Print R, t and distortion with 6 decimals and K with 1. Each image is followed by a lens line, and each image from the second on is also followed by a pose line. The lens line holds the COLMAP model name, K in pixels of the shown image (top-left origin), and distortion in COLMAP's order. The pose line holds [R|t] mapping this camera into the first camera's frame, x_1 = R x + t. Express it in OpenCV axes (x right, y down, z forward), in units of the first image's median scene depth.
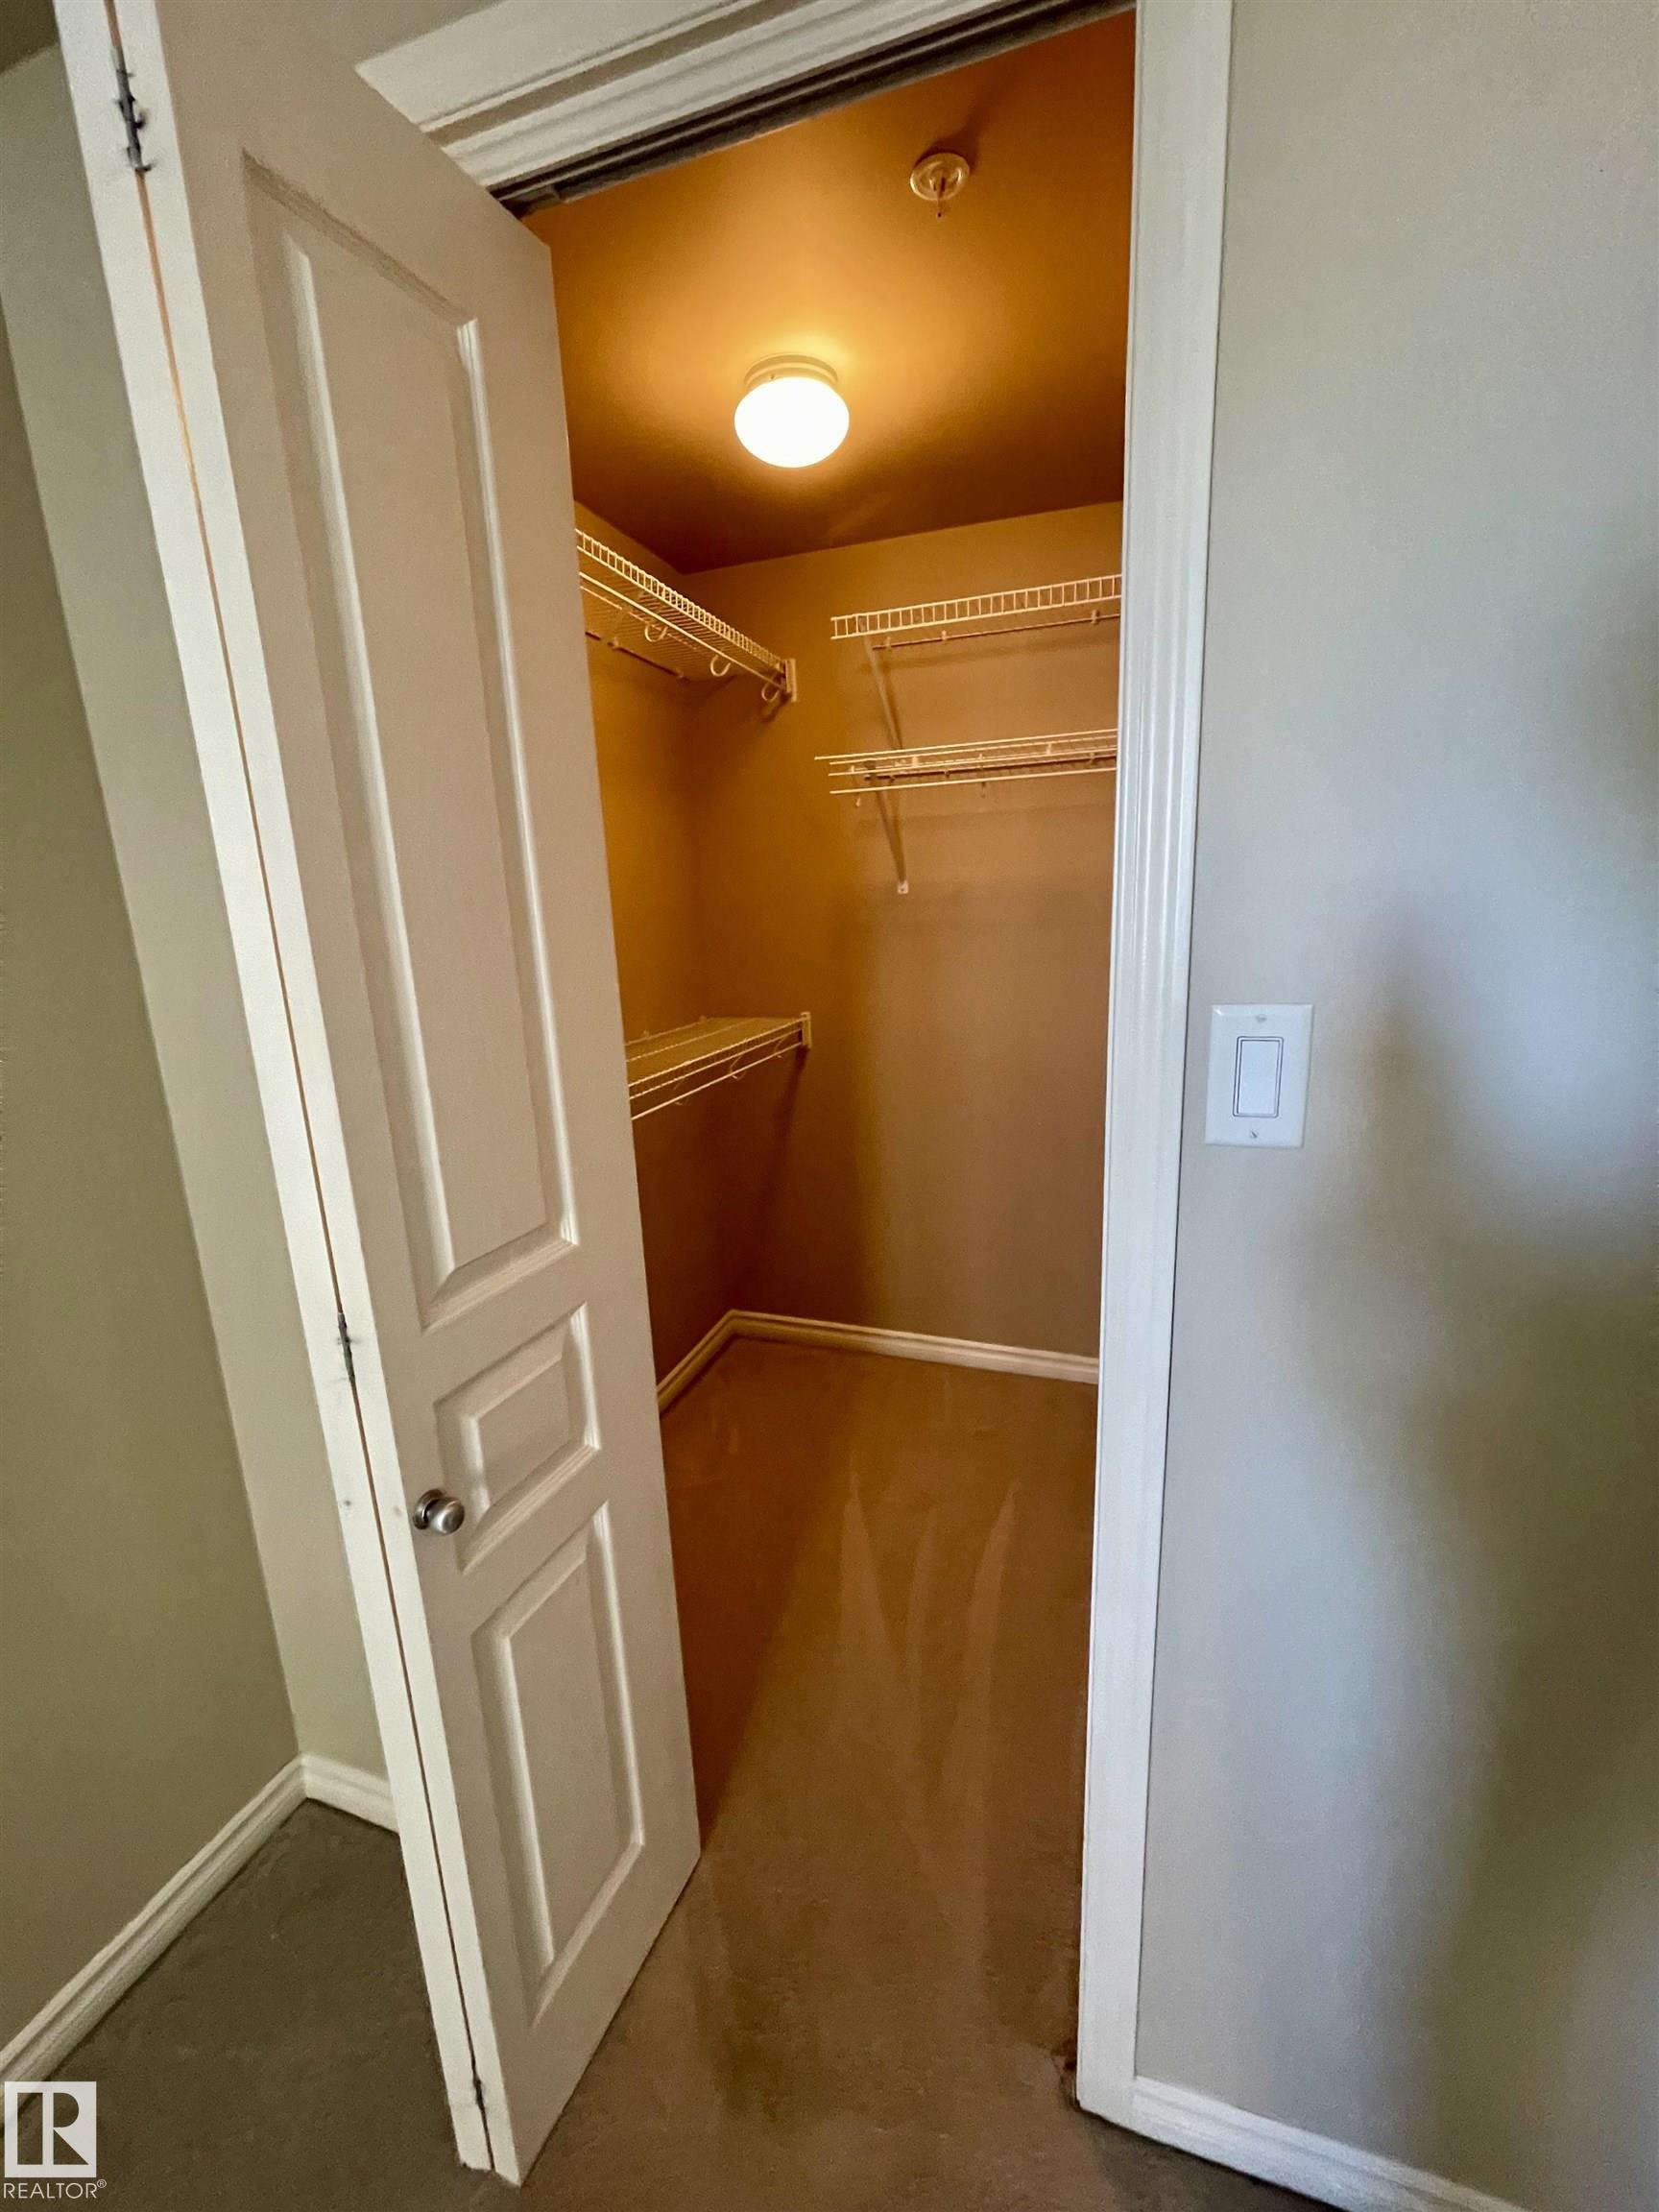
lens RADIAL K [[889.1, 0, 826.9], [0, 889.1, 1094.9], [0, 0, 1]] dist [-0.002881, -0.000762]
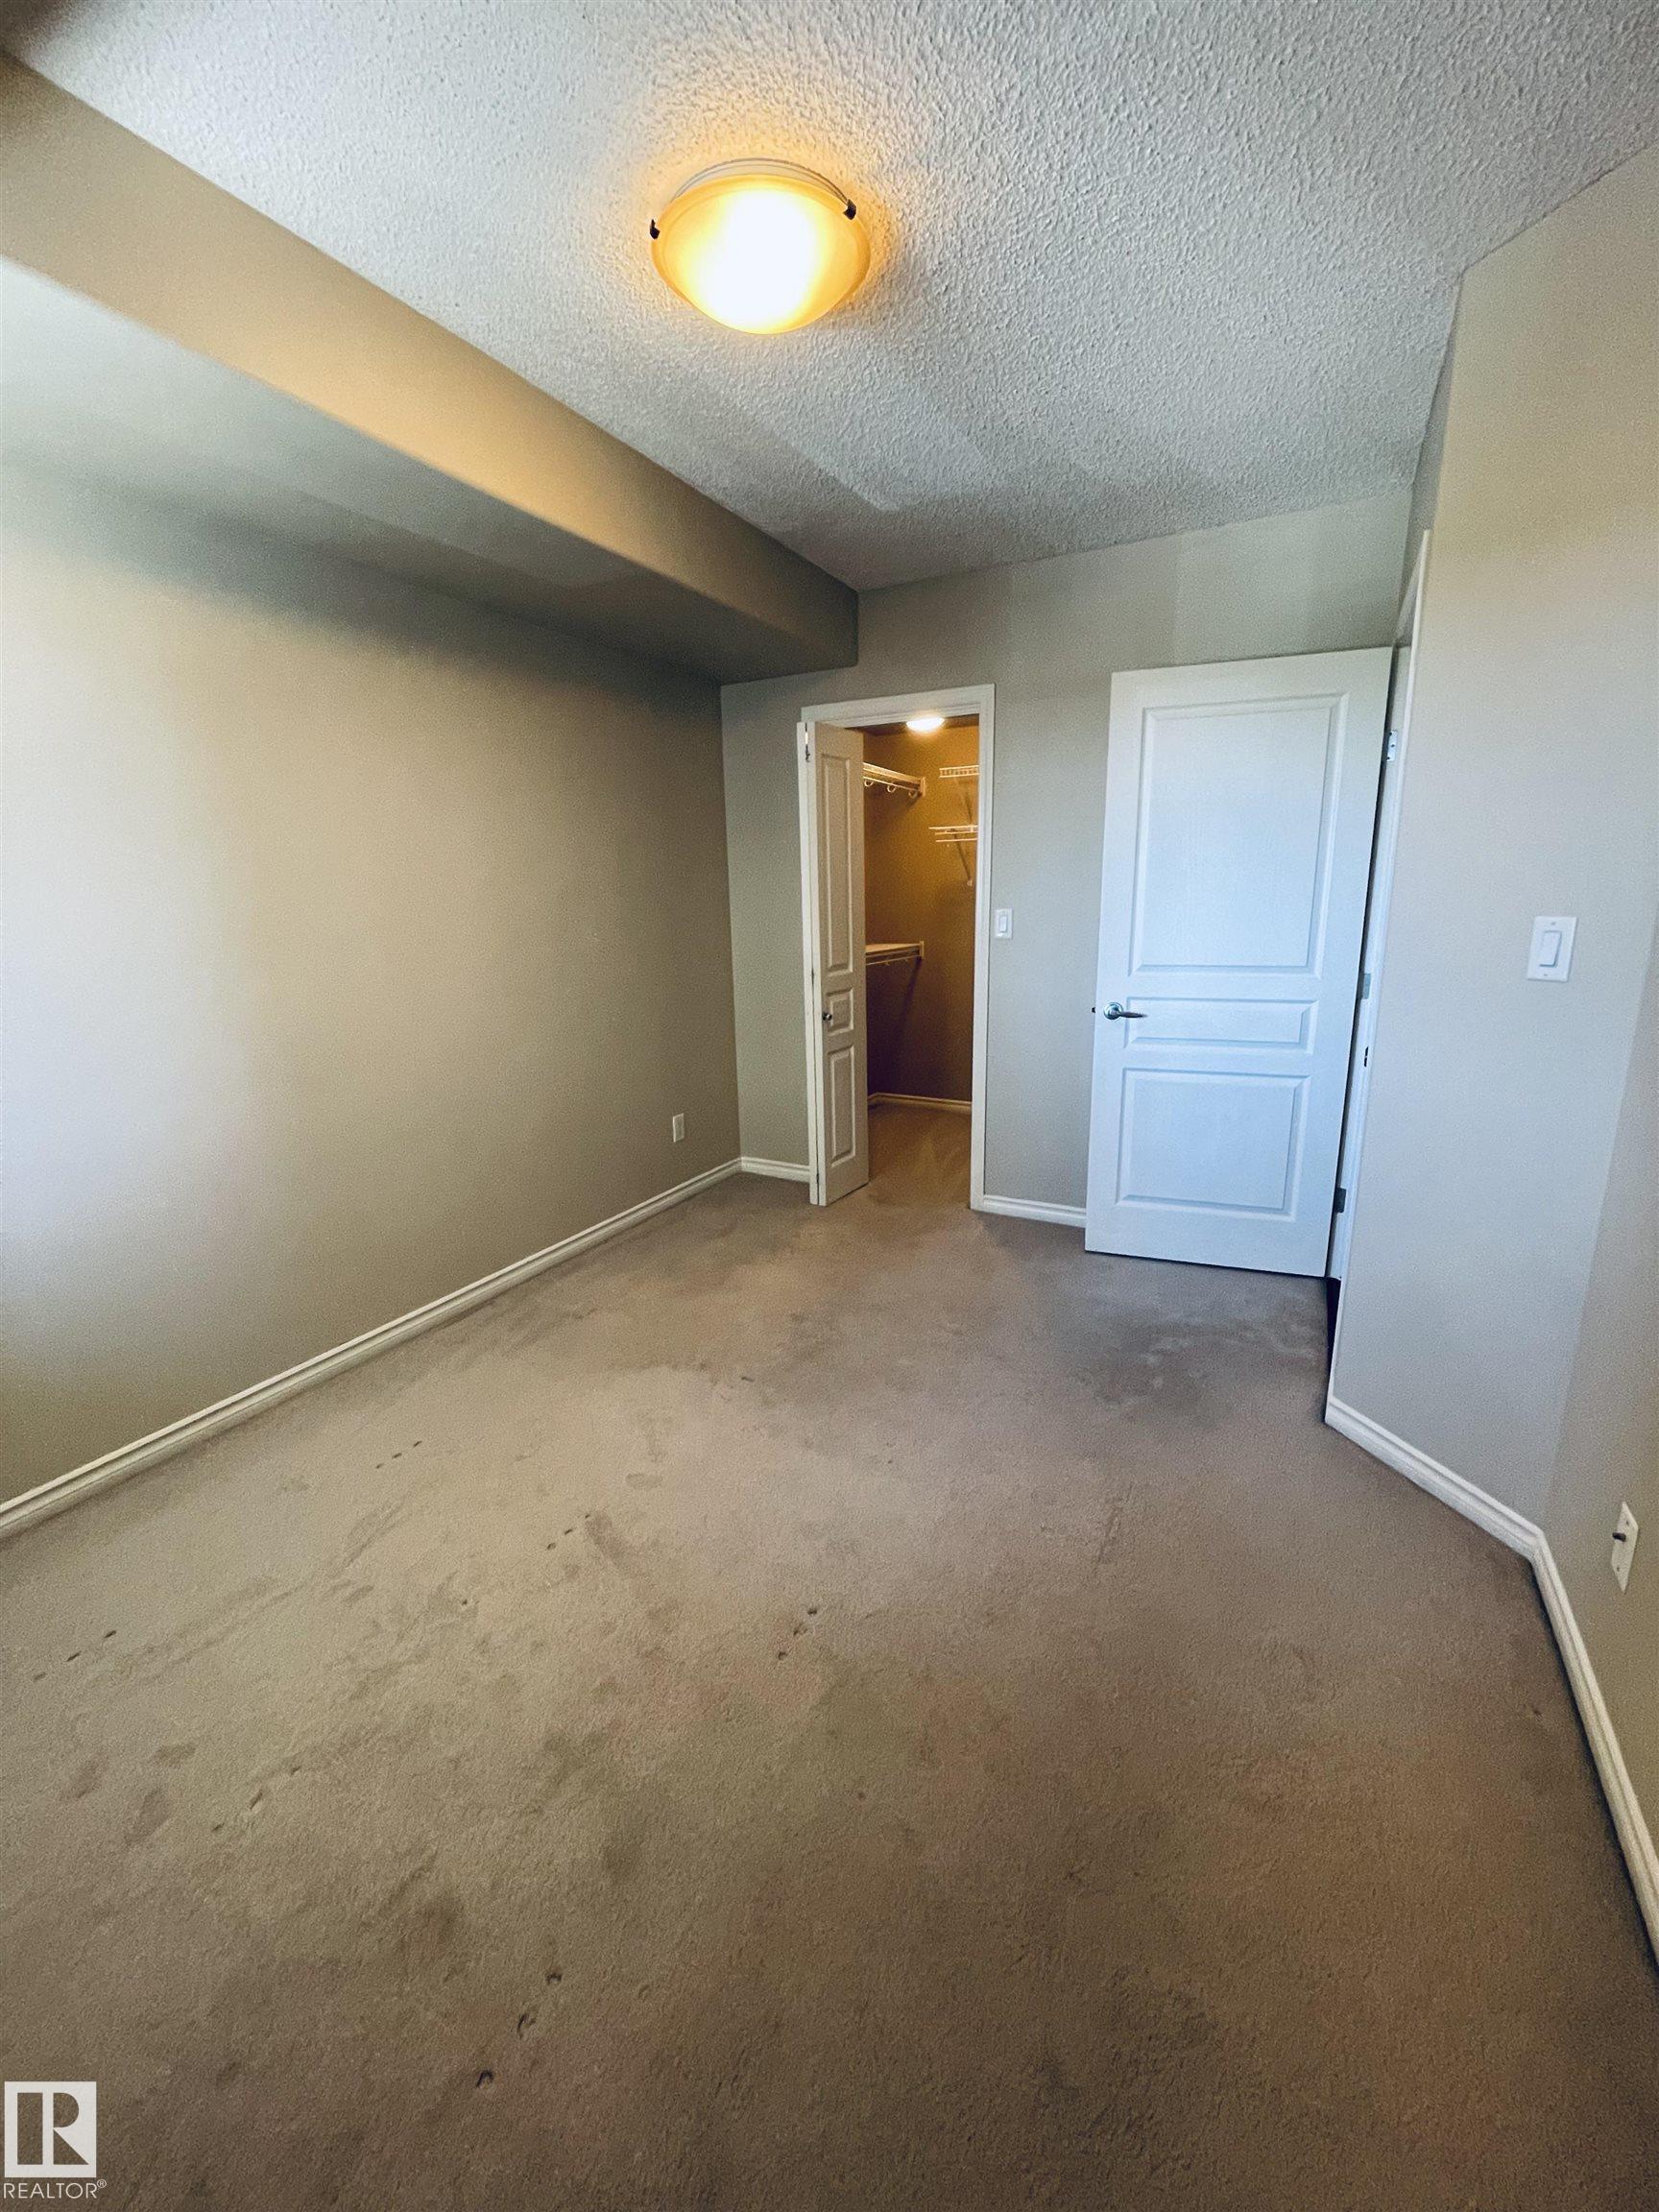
lens RADIAL K [[889.1, 0, 826.9], [0, 889.1, 1094.9], [0, 0, 1]] dist [-0.002881, -0.000762]
pose [[0.987557, 0.053583, -0.147849, 0.104611], [-0.052650, 0.998561, 0.010226, 0.322185], [0.148184, -0.002314, 0.988957, -1.384507]]
